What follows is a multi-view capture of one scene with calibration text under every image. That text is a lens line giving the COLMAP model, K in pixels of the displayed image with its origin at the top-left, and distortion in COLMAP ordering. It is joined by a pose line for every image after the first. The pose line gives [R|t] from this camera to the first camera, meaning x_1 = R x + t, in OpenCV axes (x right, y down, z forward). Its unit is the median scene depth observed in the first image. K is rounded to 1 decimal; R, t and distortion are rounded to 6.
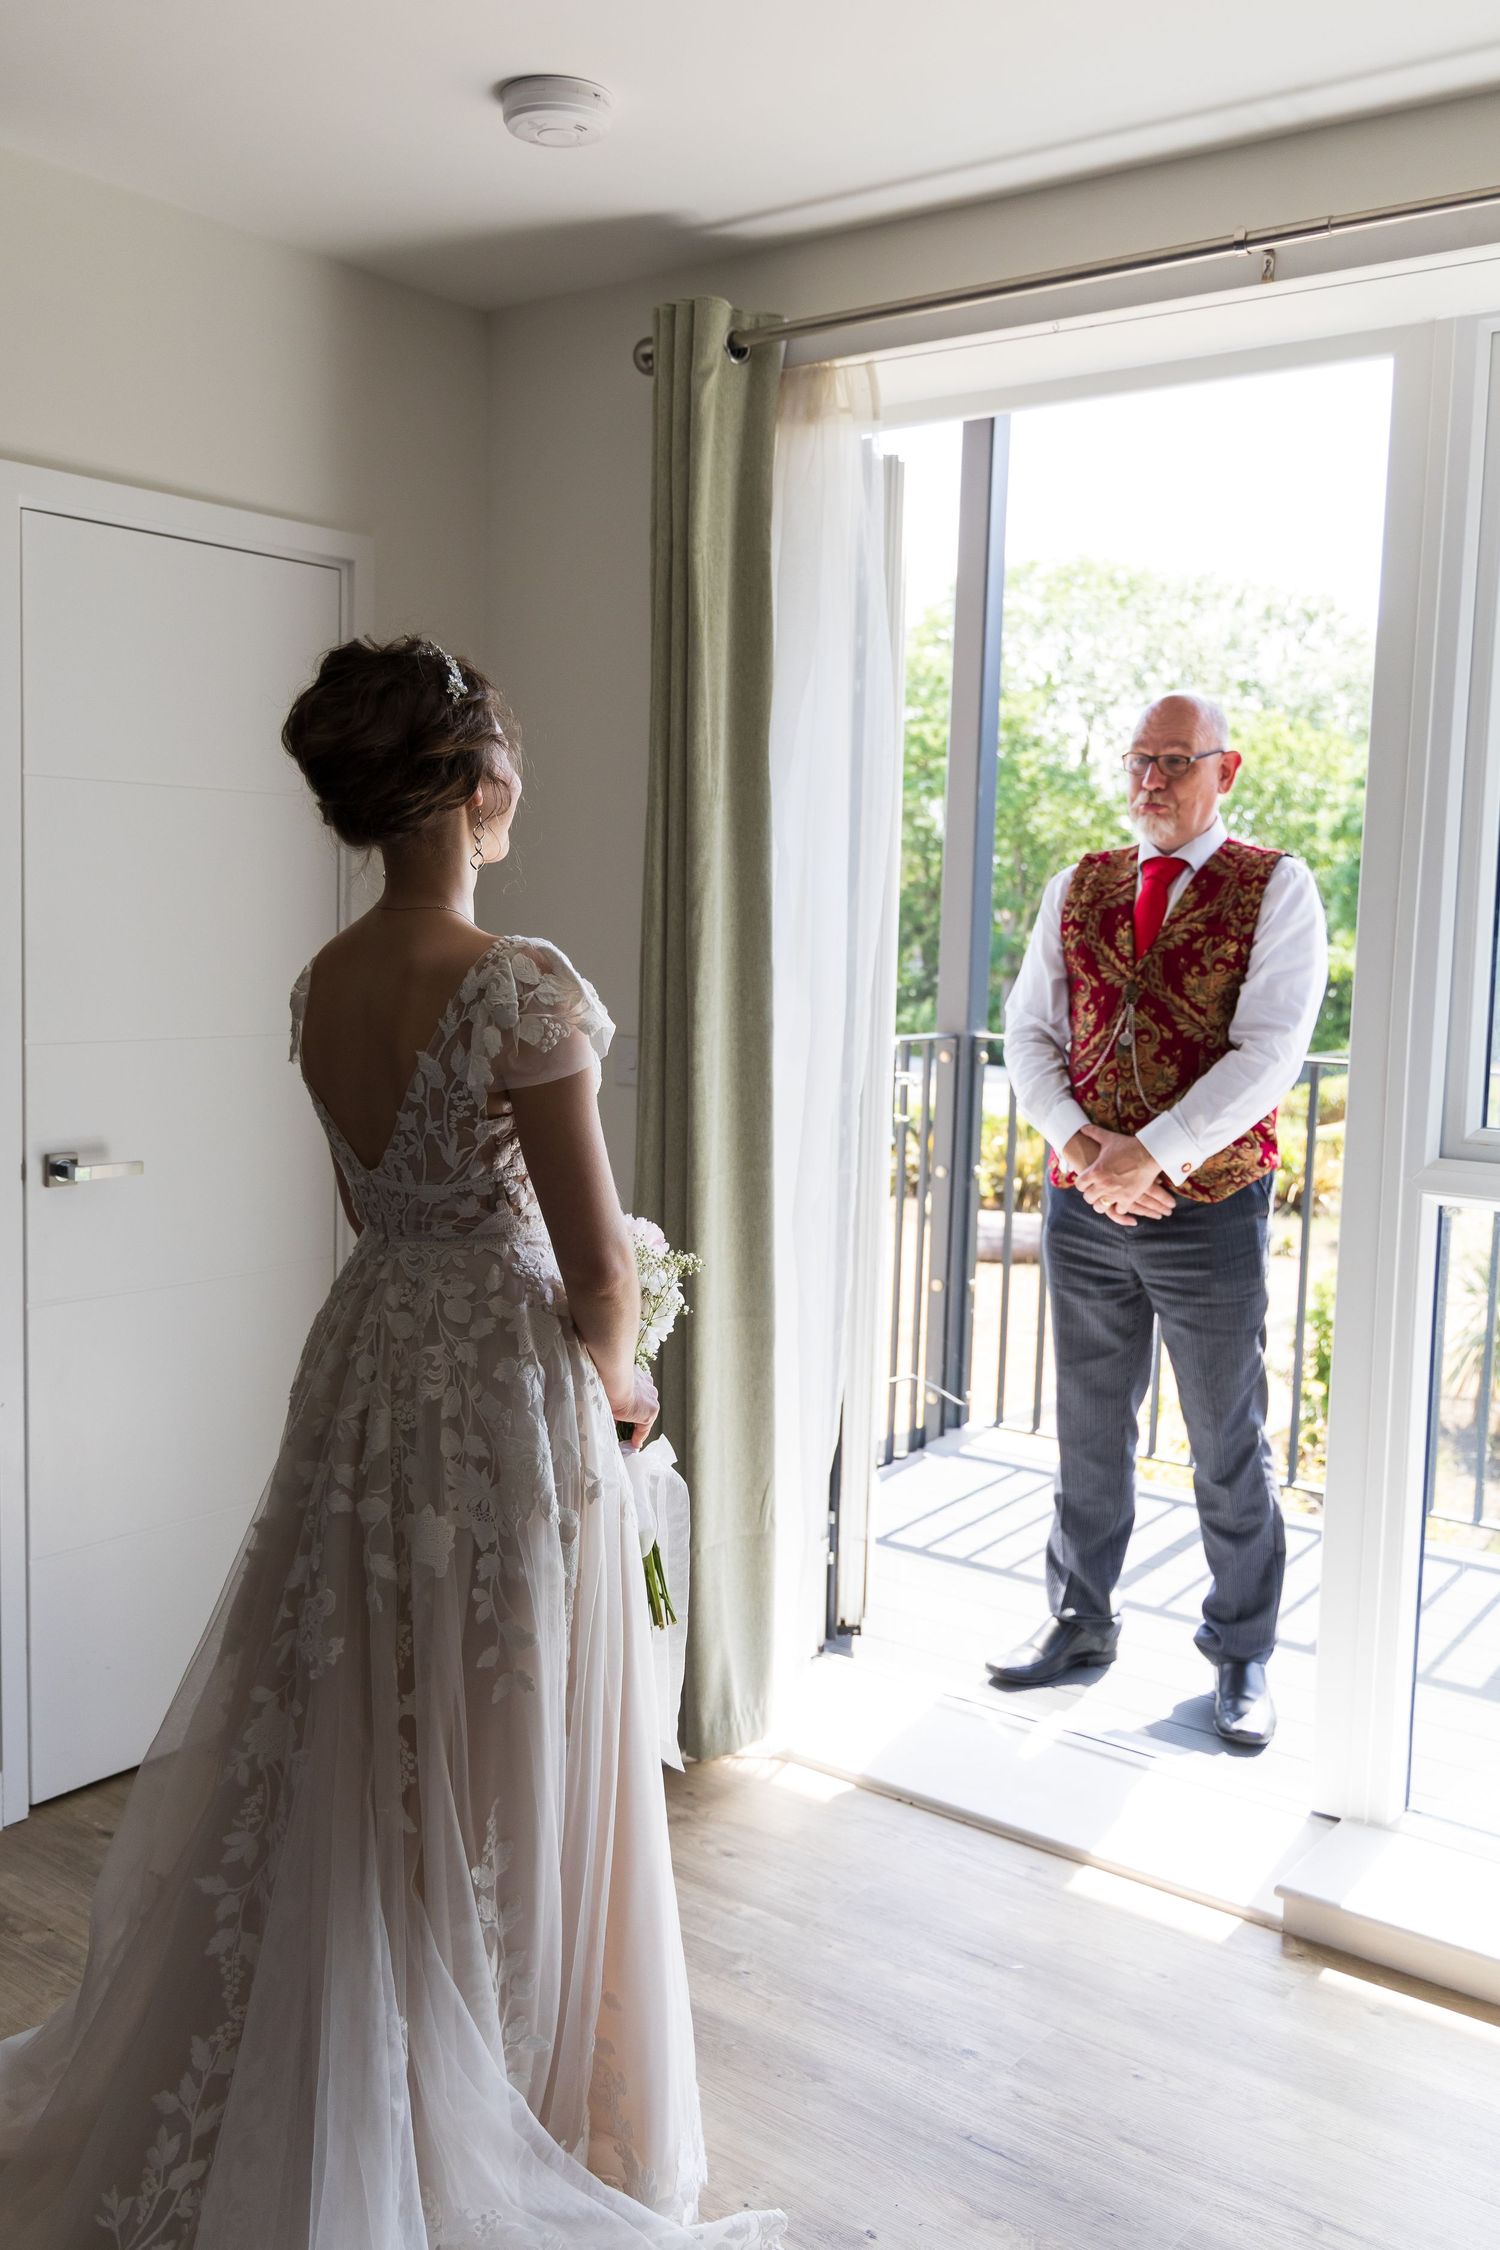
lens RADIAL K [[1959.2, 0, 750.0], [0, 1959.2, 1125.0], [0, 0, 1]] dist [0.053420, -0.000823]
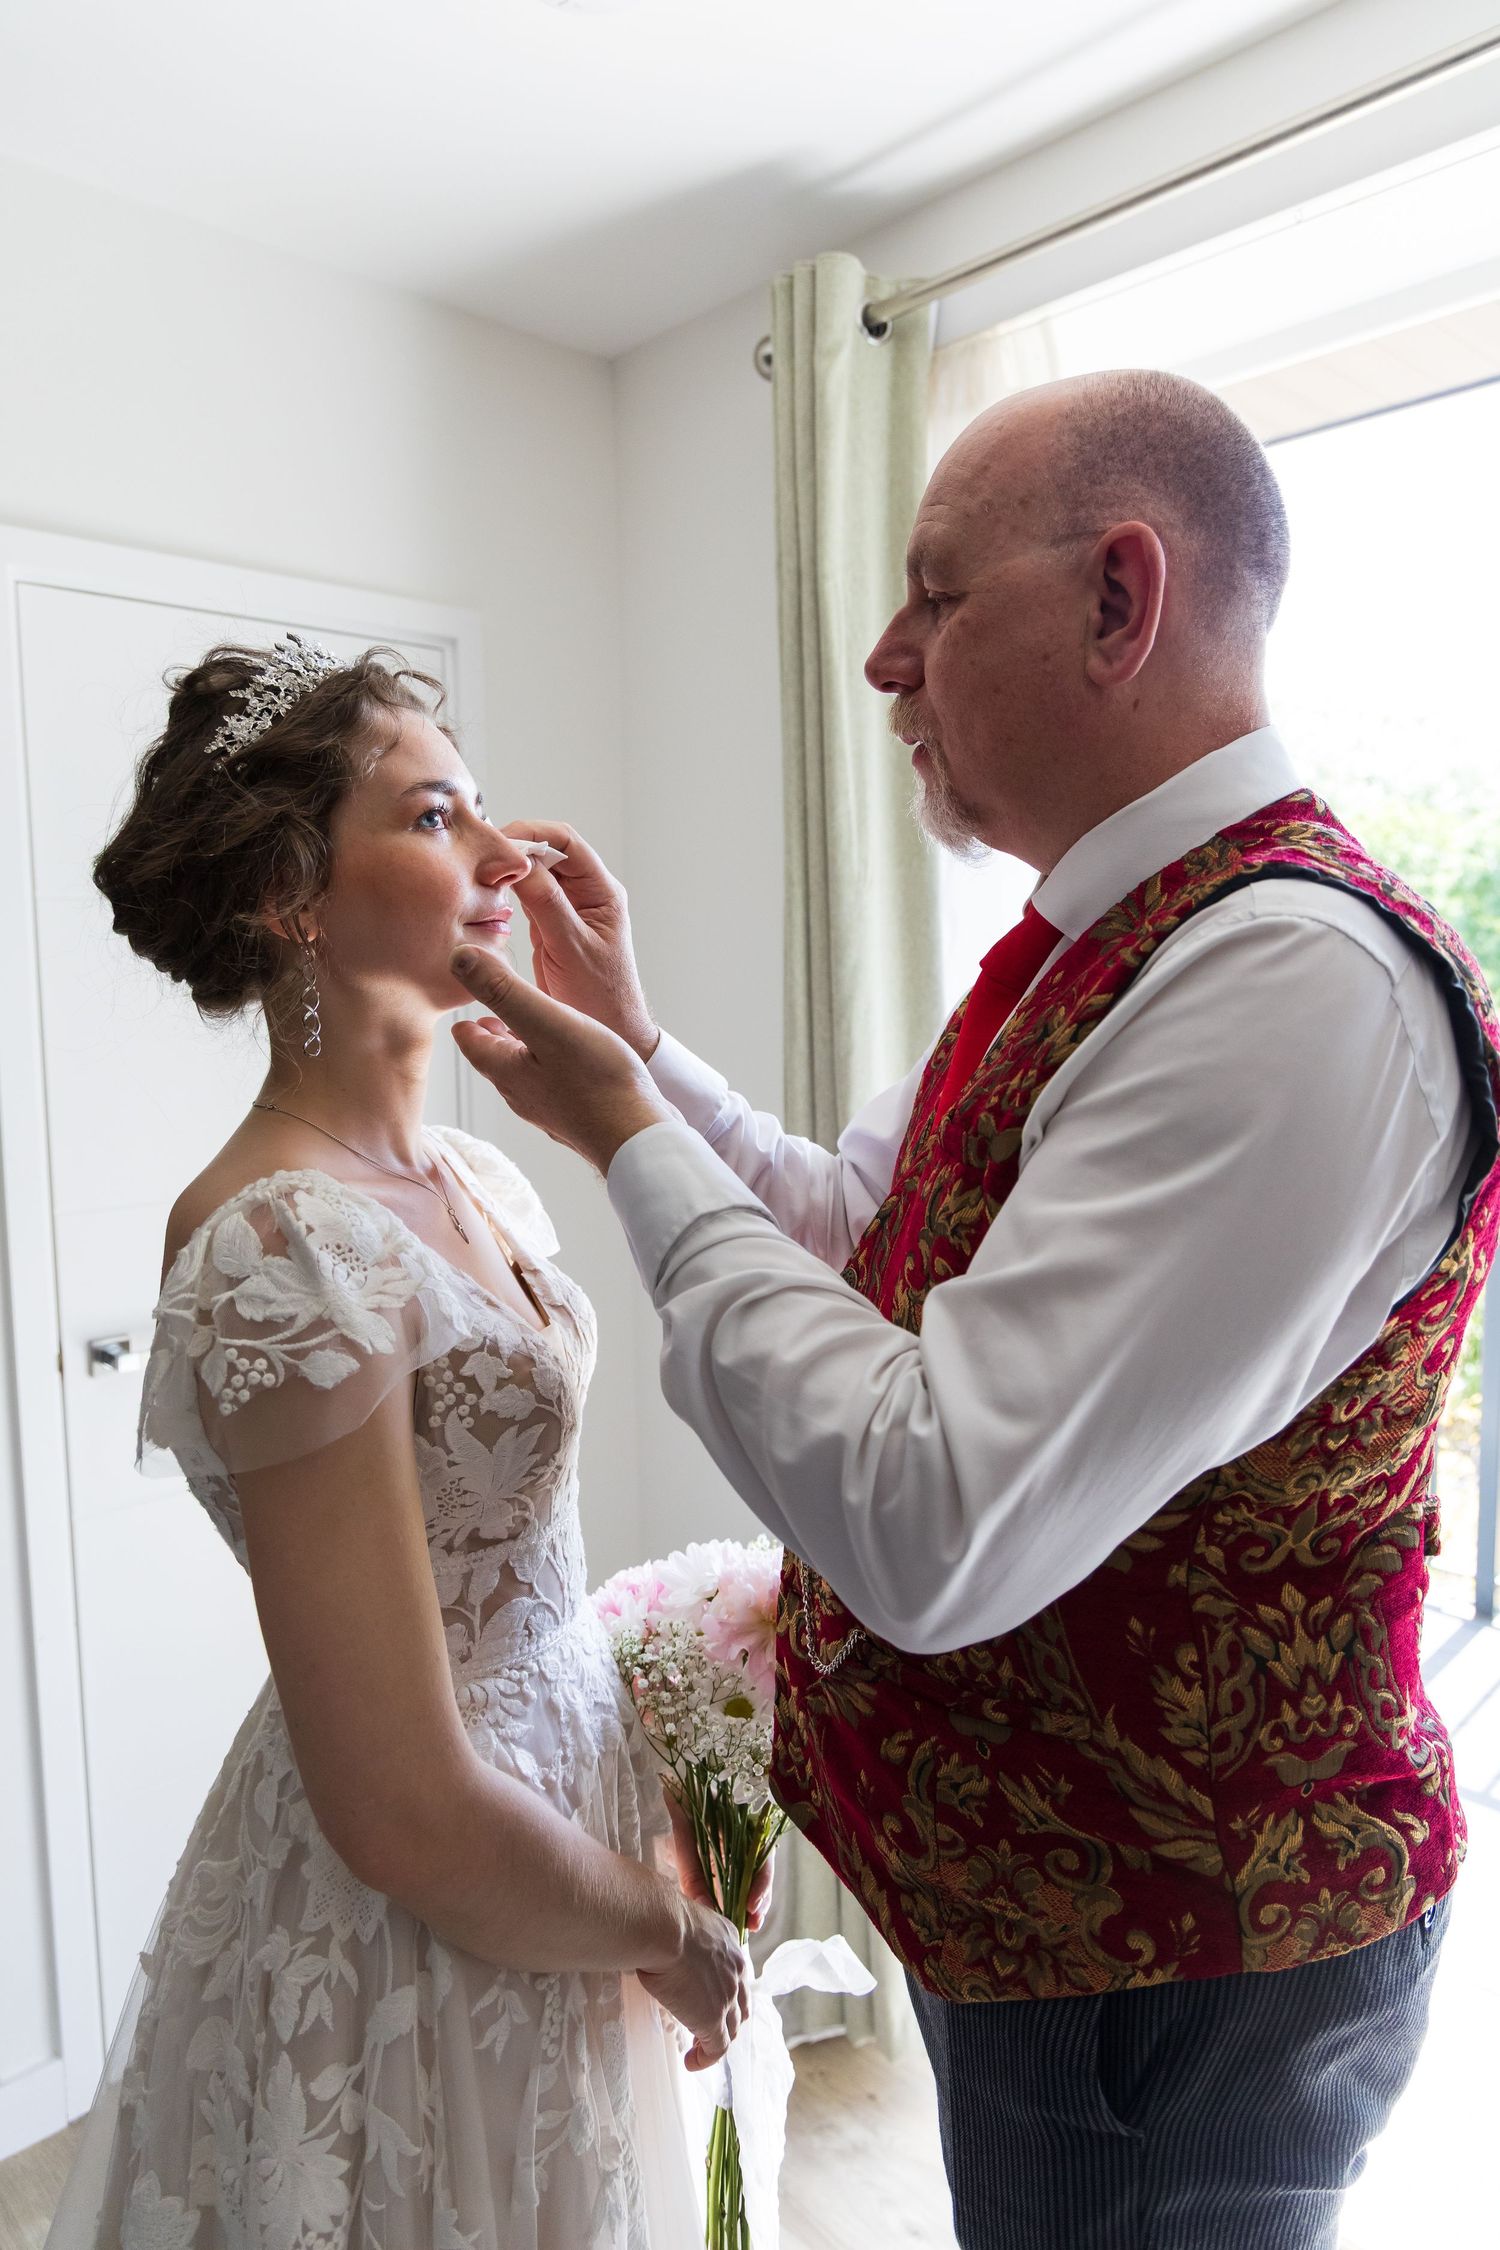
lens RADIAL K [[1499.4, 0, 746.8], [0, 1499.4, 1089.9], [0, 0, 1]] dist [-0.016862, 0.000047]
pose [[0.988060, -0.026818, -0.151719, 0.025217], [0.021870, 0.999176, -0.034193, -0.064536], [0.152511, 0.030467, 0.987832, 0.400319]]
